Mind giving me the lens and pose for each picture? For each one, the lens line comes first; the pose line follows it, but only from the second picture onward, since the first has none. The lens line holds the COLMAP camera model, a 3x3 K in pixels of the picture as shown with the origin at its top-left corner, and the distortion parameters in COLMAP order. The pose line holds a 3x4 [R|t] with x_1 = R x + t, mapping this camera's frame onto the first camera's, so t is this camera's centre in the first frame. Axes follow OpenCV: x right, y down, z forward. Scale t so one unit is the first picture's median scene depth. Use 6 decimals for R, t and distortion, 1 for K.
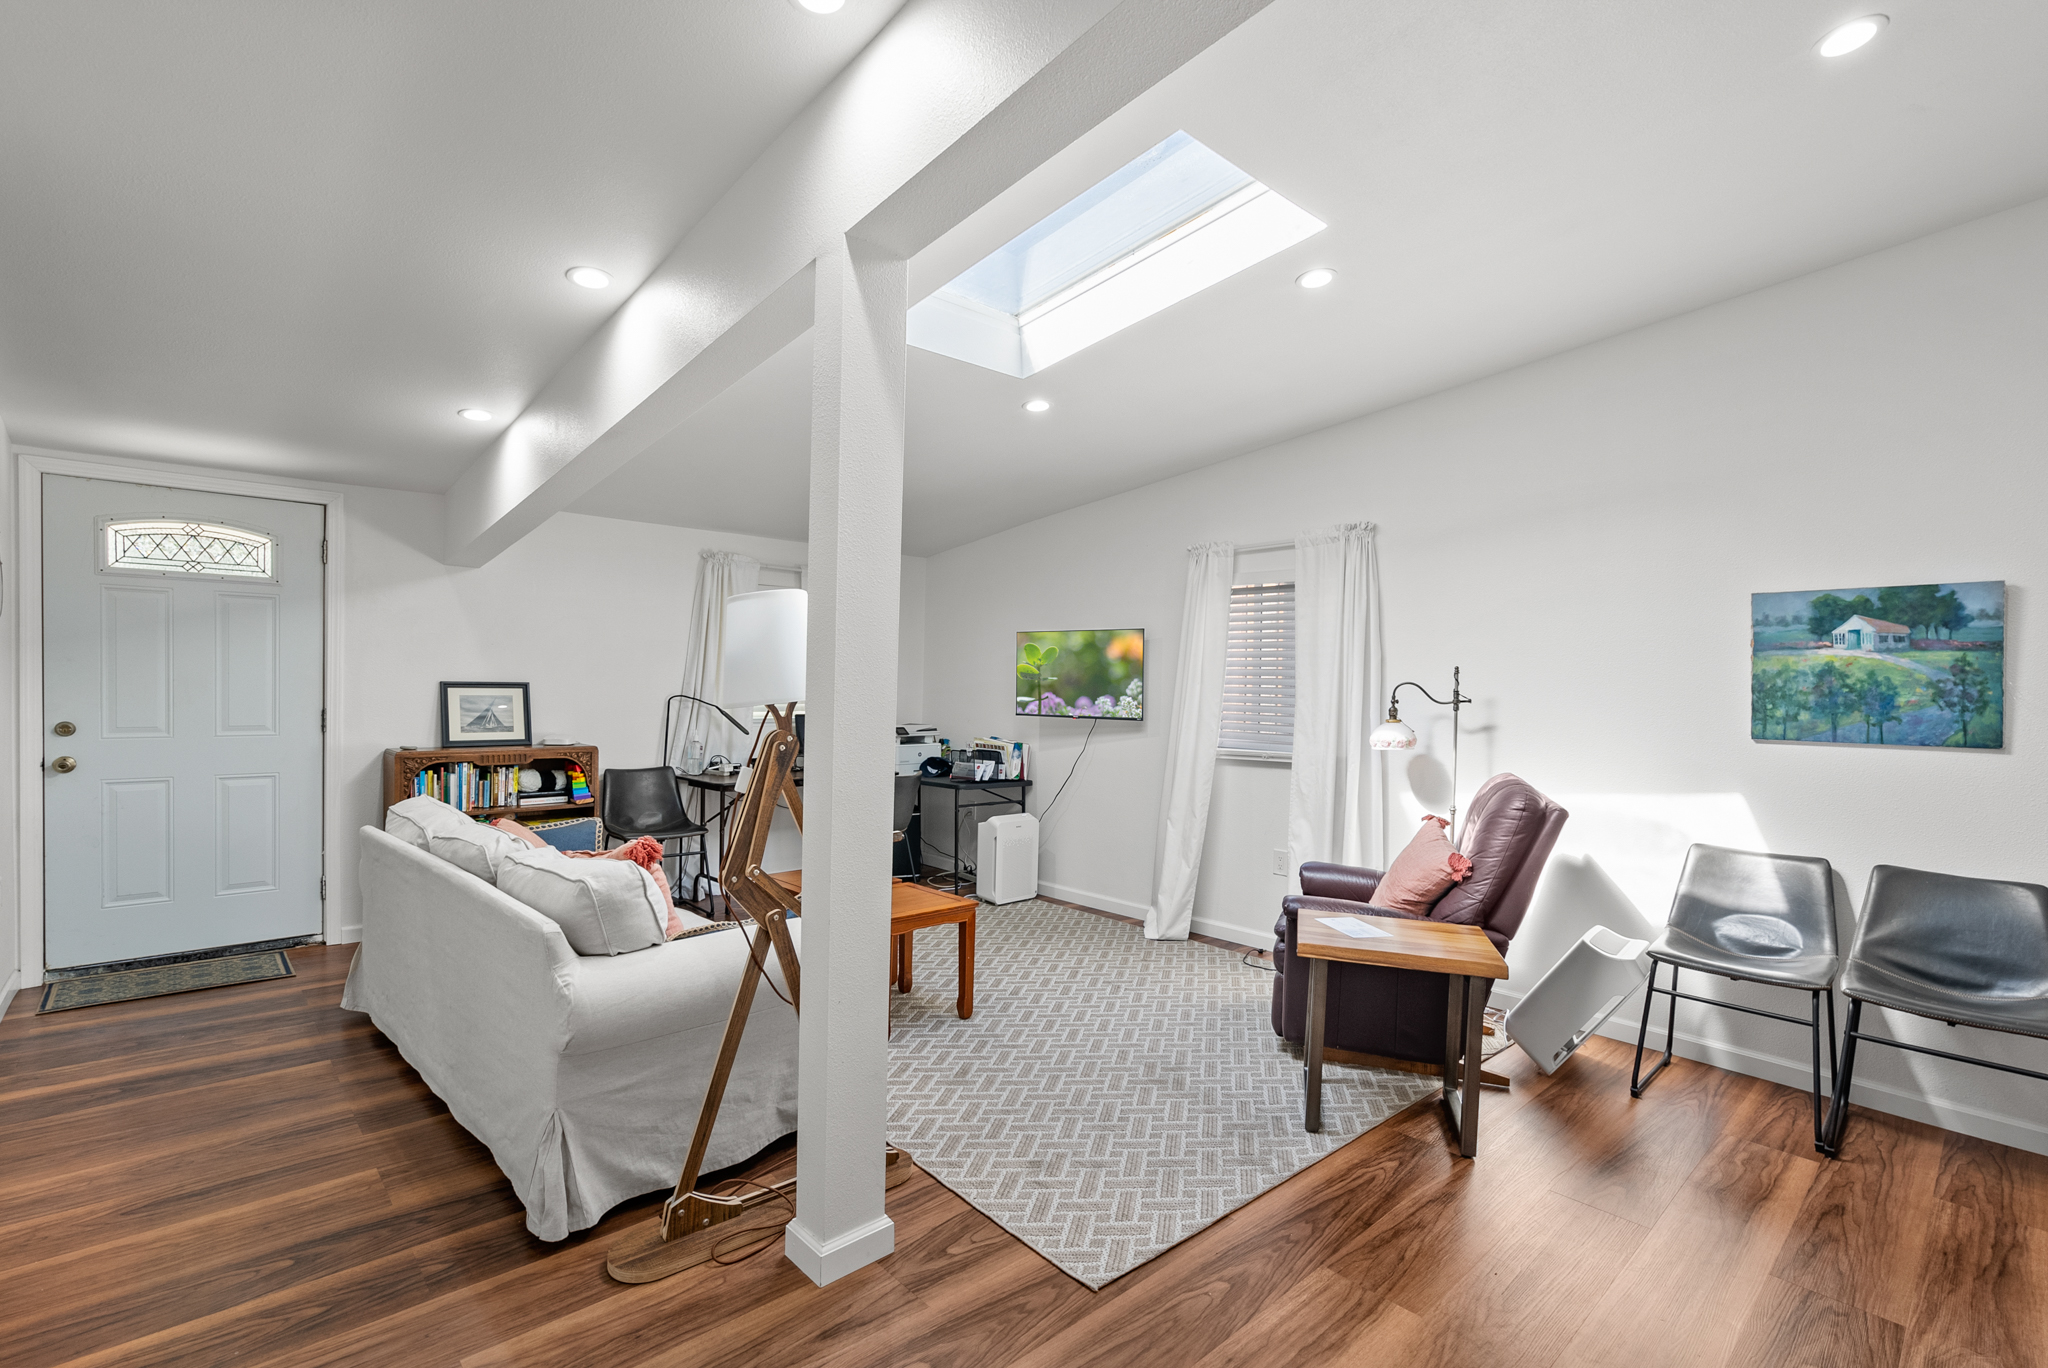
lens RADIAL K [[938.0, 0, 1024.0], [0, 938.0, 684.0], [0, 0, 1]] dist [-0.001815, 0.000160]
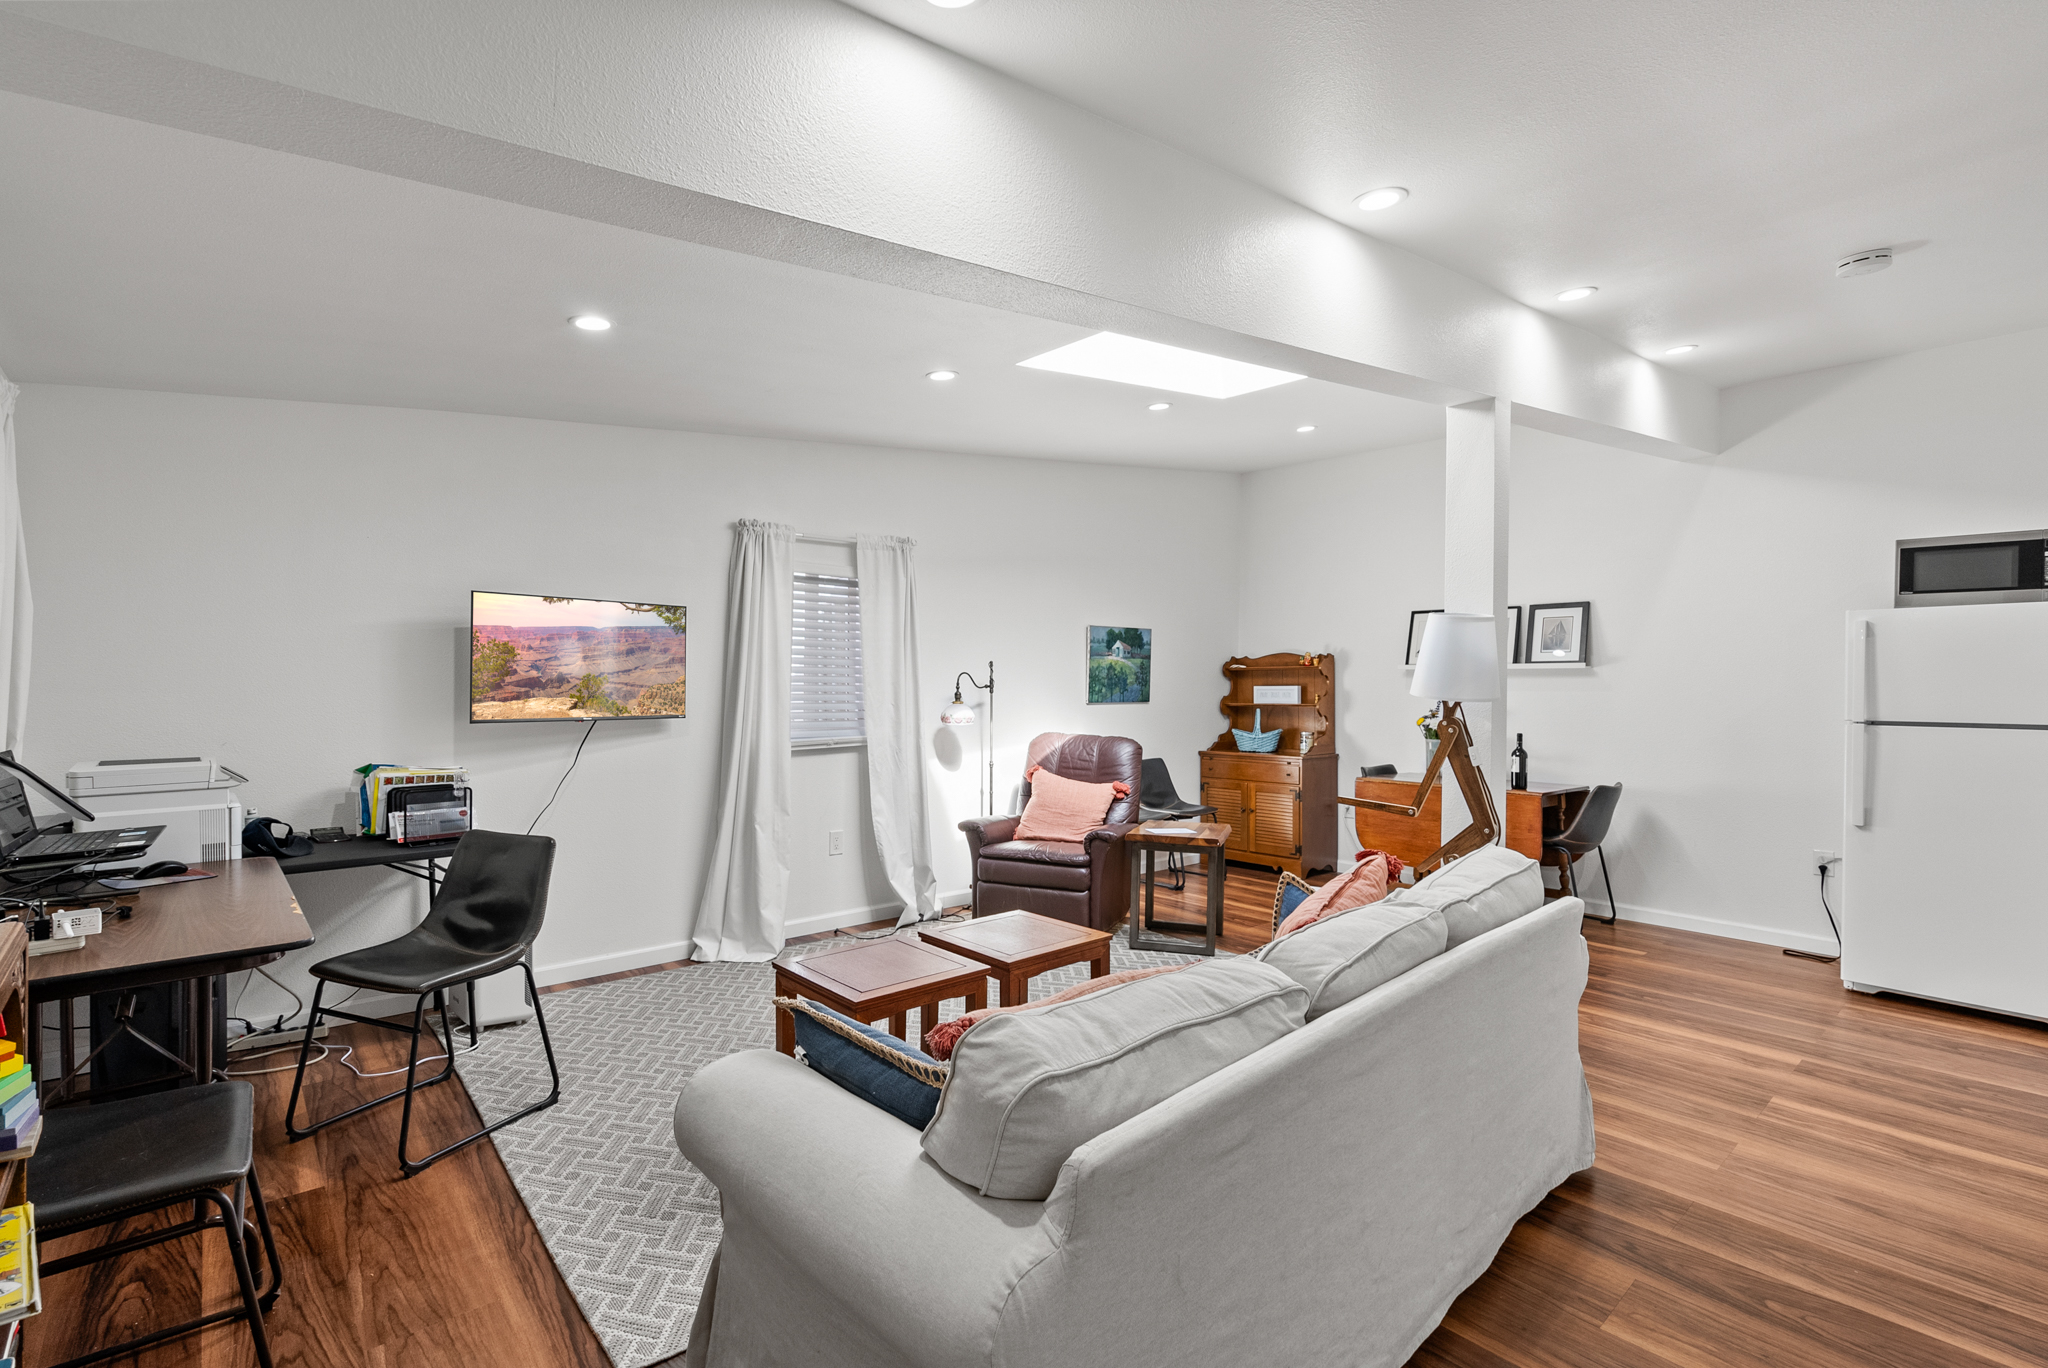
lens RADIAL K [[938.0, 0, 1024.0], [0, 938.0, 684.0], [0, 0, 1]] dist [-0.001815, 0.000160]
pose [[0.012660, -0.015548, 0.999799, -1.167607], [-0.007621, 0.999849, 0.015645, -0.007928], [-0.999891, -0.007818, 0.012540, 1.179783]]
